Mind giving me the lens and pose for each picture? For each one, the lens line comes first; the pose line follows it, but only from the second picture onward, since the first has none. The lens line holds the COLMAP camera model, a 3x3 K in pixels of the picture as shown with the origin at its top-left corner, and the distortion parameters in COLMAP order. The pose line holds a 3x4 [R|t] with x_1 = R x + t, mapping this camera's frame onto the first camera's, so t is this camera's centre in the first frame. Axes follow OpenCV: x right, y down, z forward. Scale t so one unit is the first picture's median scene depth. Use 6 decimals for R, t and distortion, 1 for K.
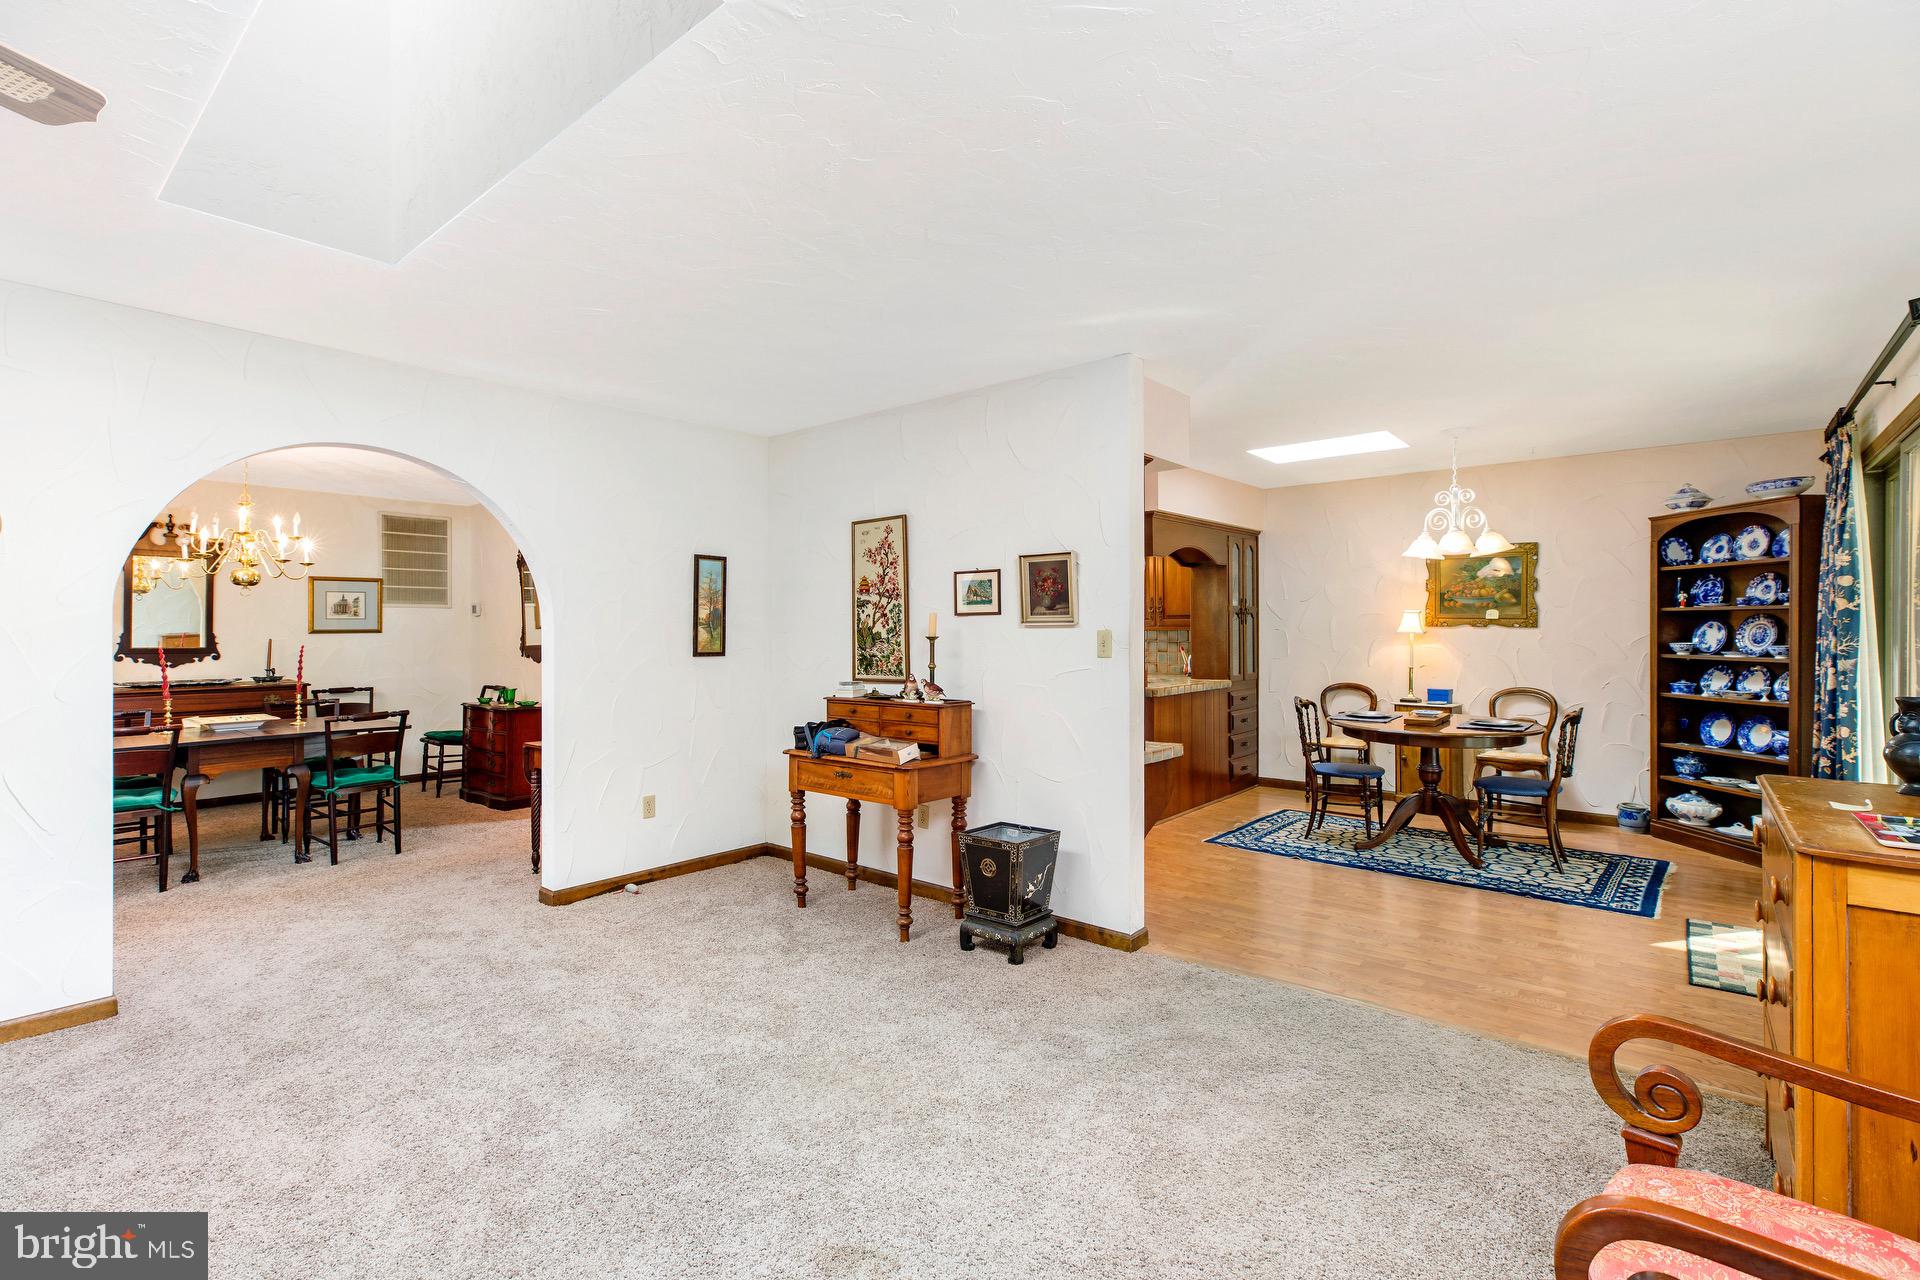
lens RADIAL K [[866.6, 0, 951.3], [0, 866.6, 632.7], [0, 0, 1]] dist [0.008180, 0.000065]
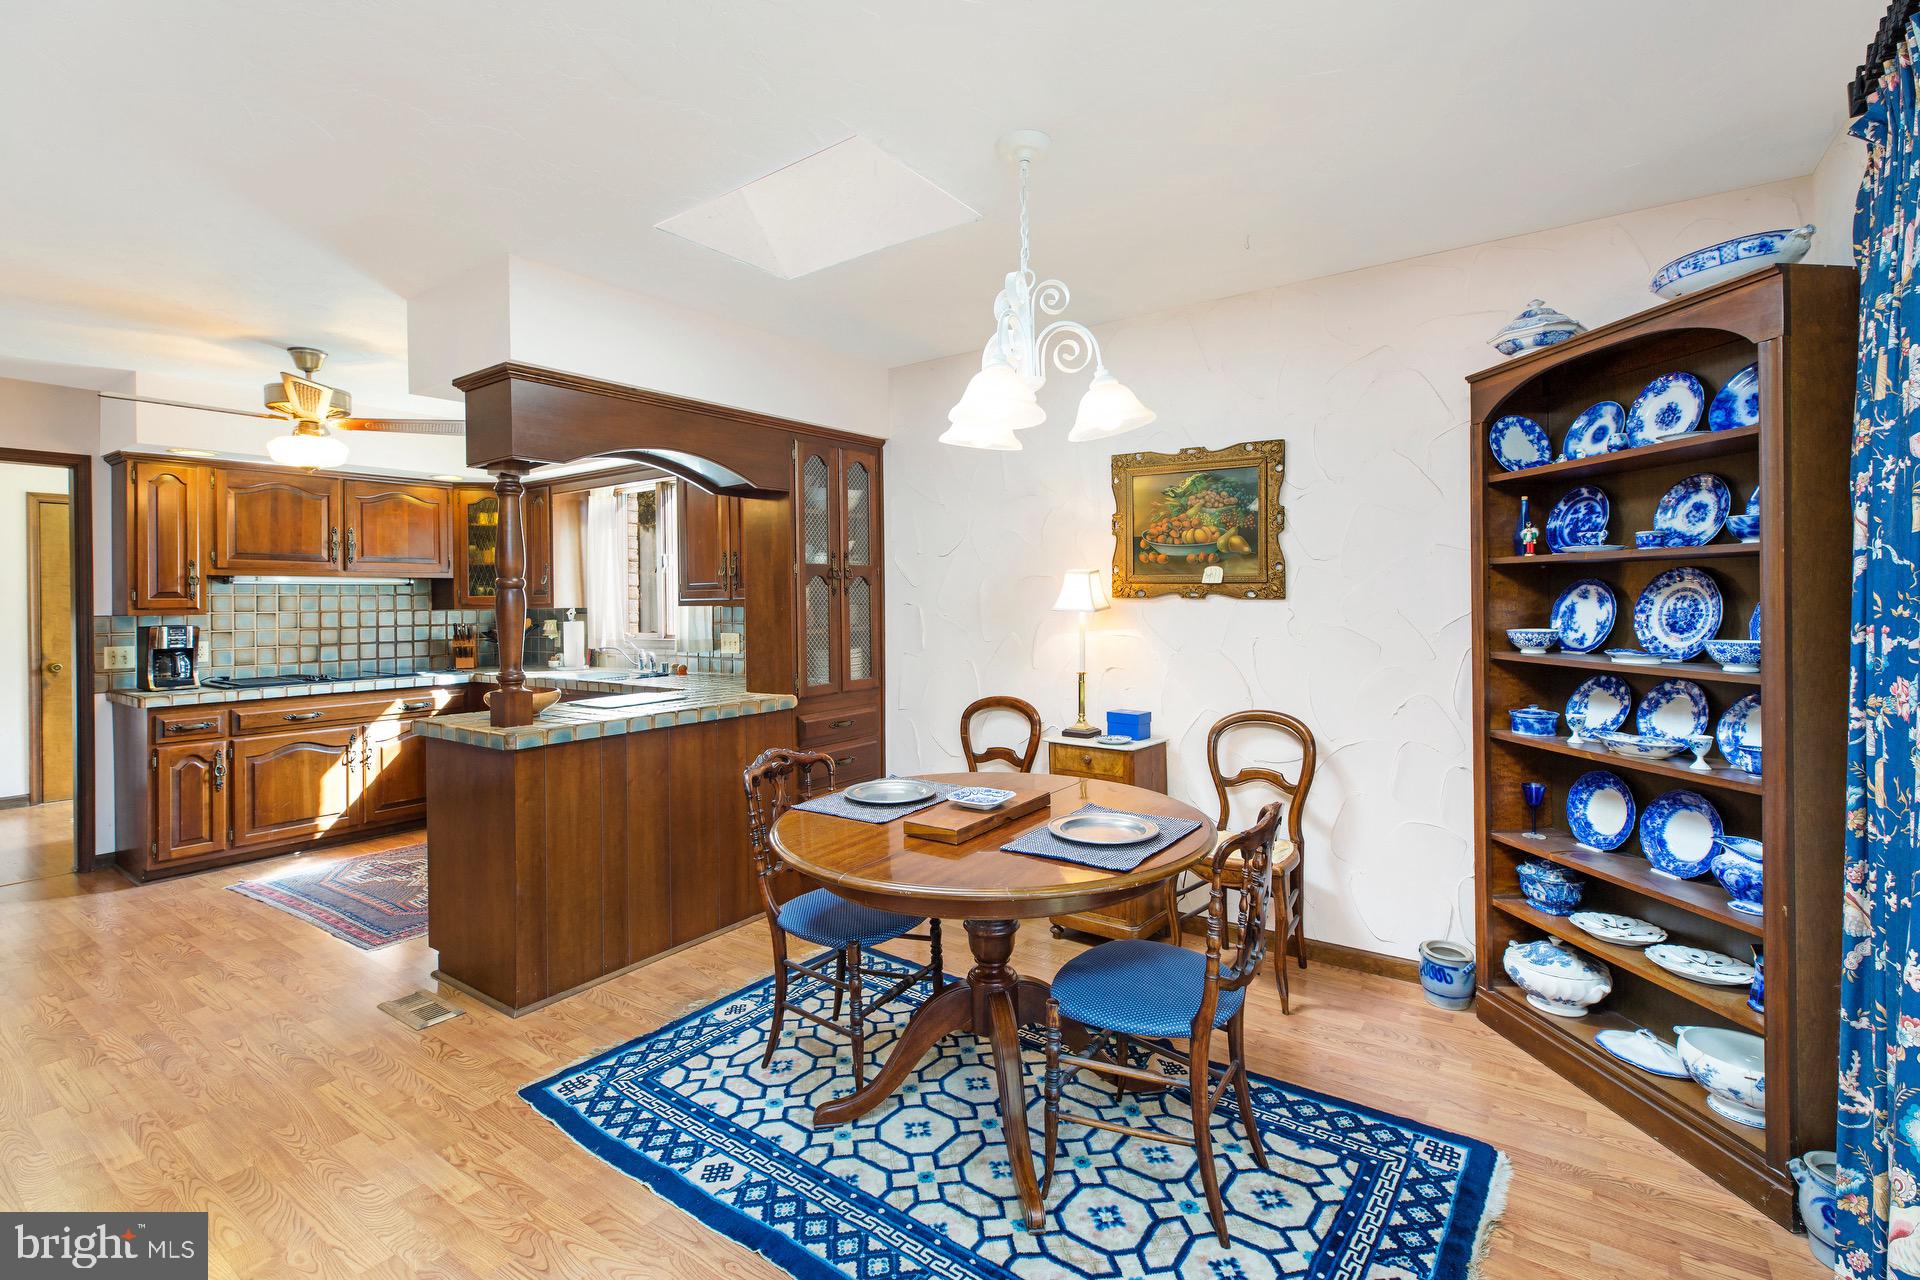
lens RADIAL K [[866.6, 0, 960.0], [0, 866.6, 600.7], [0, 0, 1]] dist [0.008180, 0.000065]
pose [[0.996245, -0.006447, 0.086340, 0.484861], [0.006812, 0.999969, -0.003931, -0.004647], [-0.086312, 0.004504, 0.996258, 0.549874]]
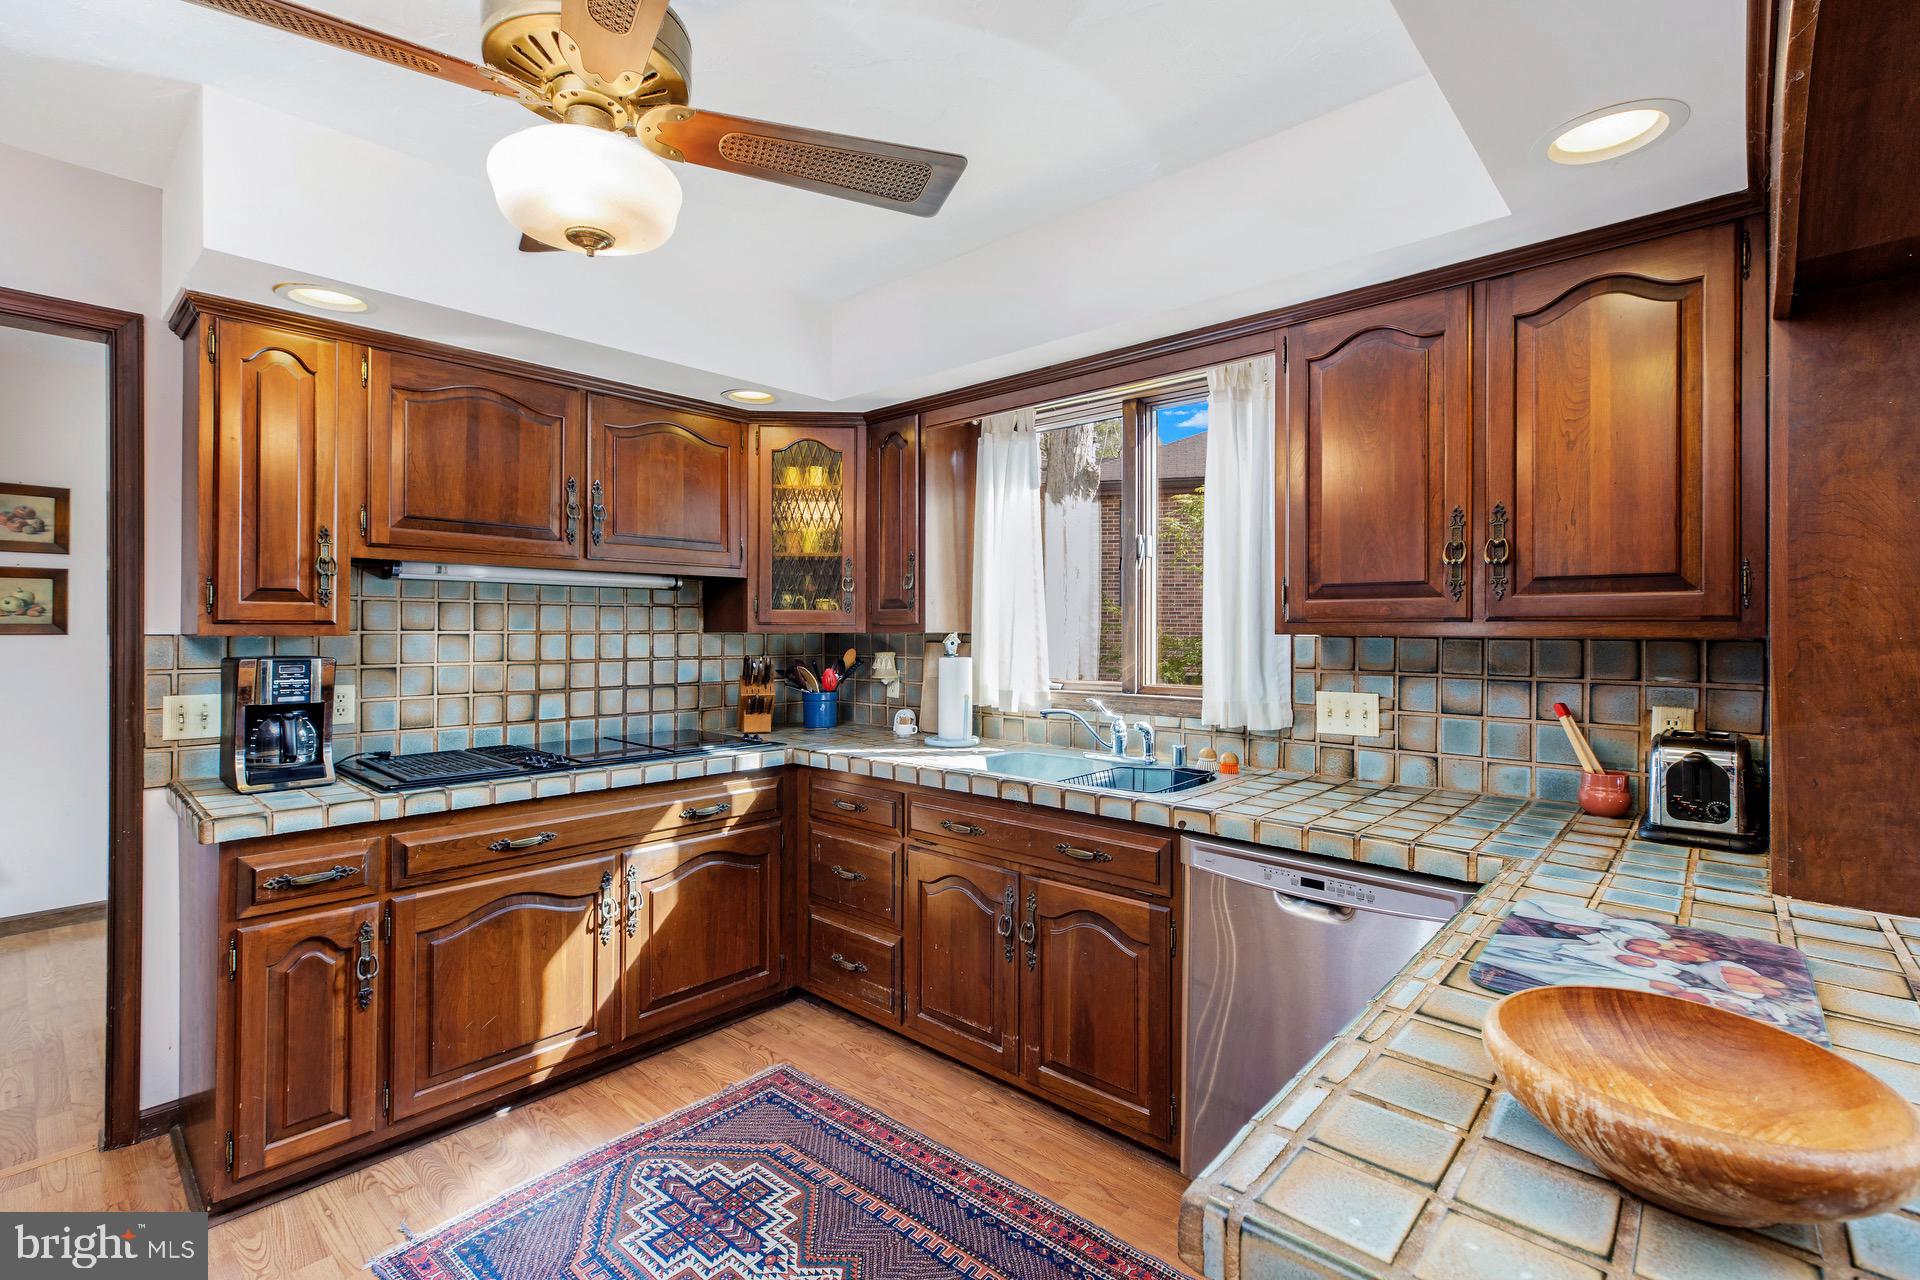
lens RADIAL K [[866.6, 0, 965.9], [0, 866.6, 630.8], [0, 0, 1]] dist [0.008180, 0.000065]
pose [[0.999289, 0.009398, -0.036525, 0.138686], [-0.009481, 0.999953, -0.002103, -0.003615], [0.036503, 0.002448, 0.999331, 1.052452]]
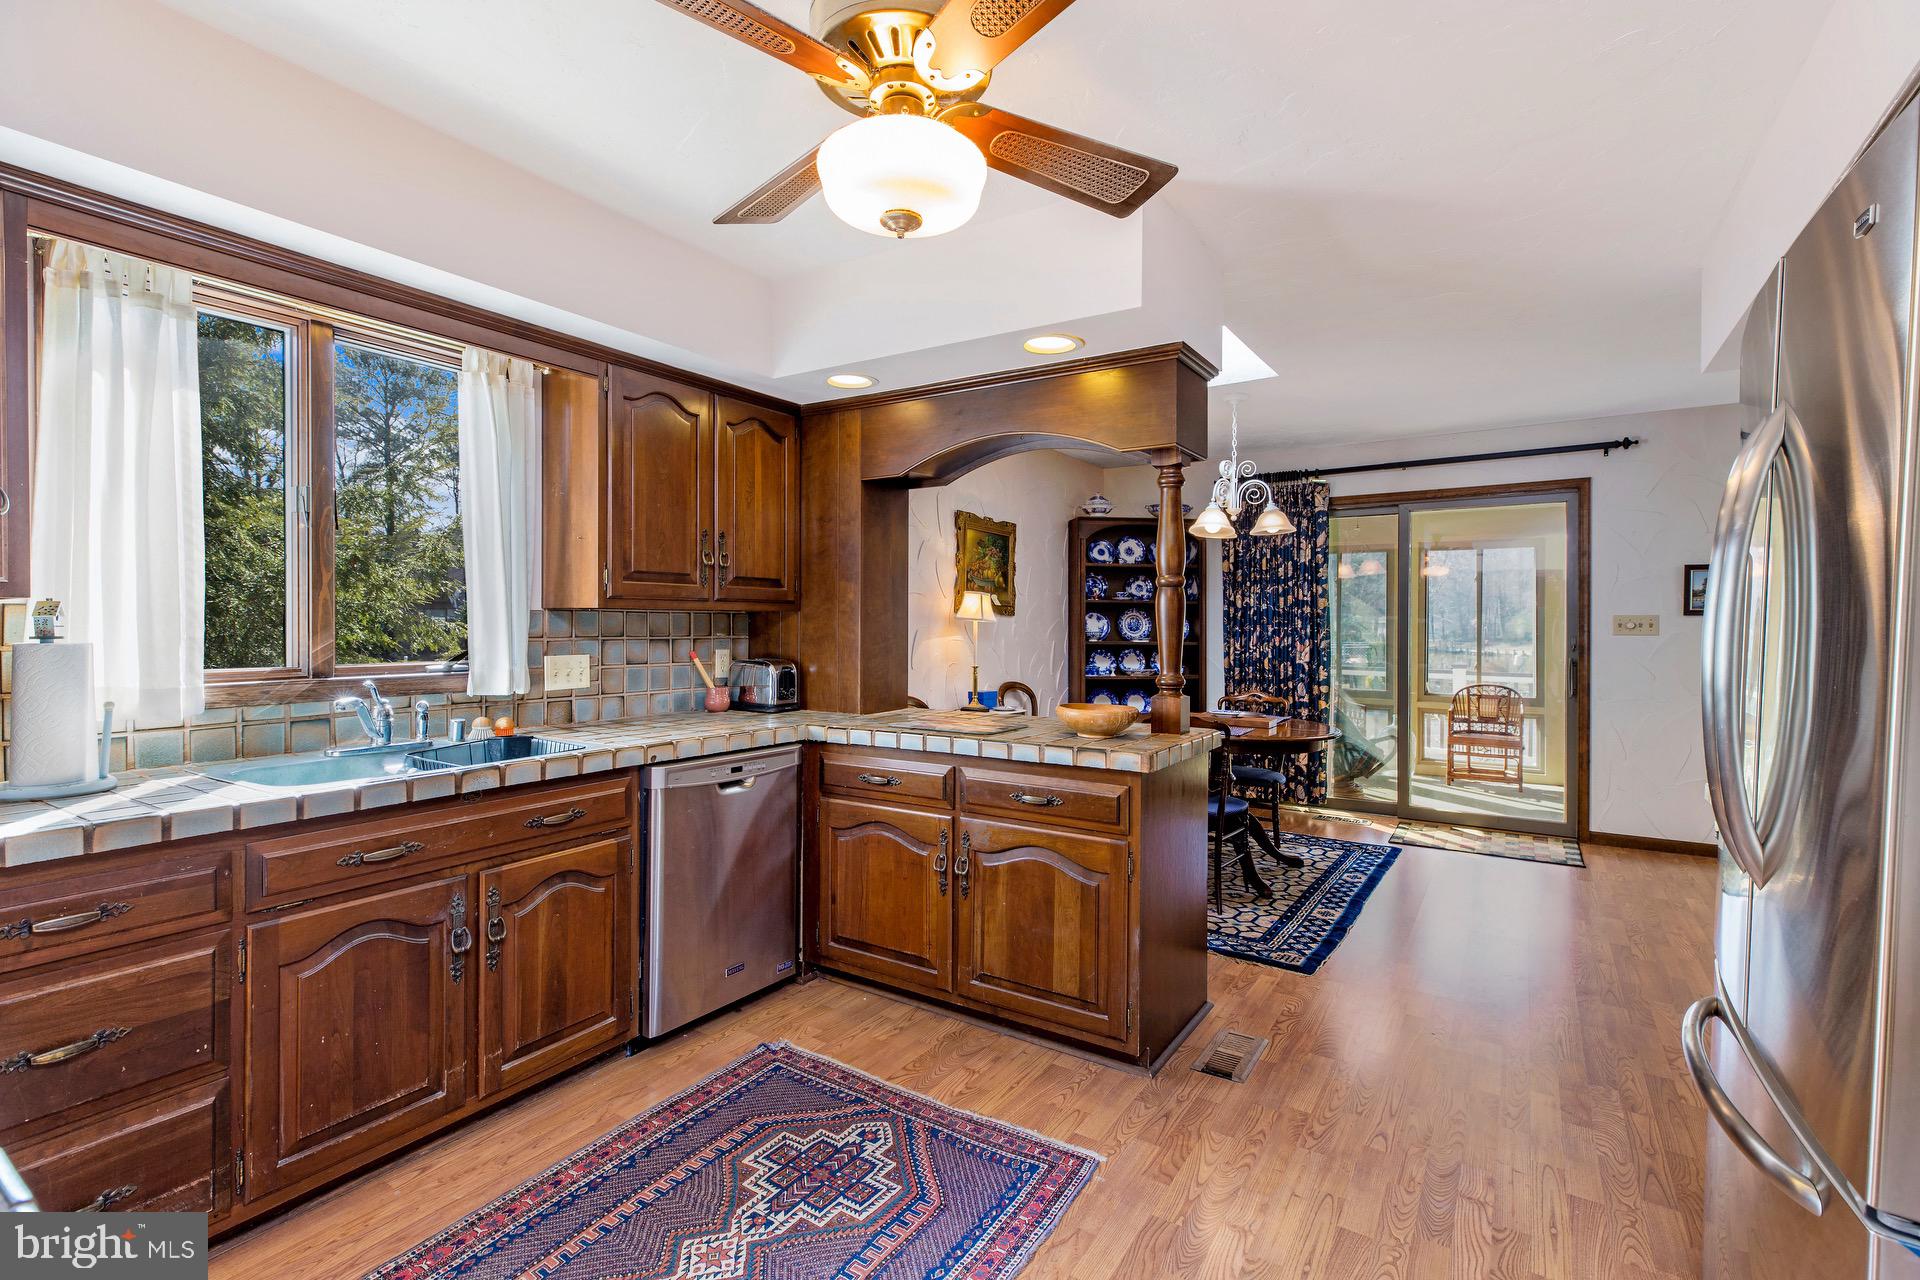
lens RADIAL K [[866.6, 0, 944.0], [0, 866.6, 631.2], [0, 0, 1]] dist [0.008180, 0.000065]
pose [[-0.108546, -0.001295, 0.994091, -0.263207], [0.002466, 0.999996, 0.001572, 0.009513], [-0.994088, 0.002622, -0.108542, 1.326427]]
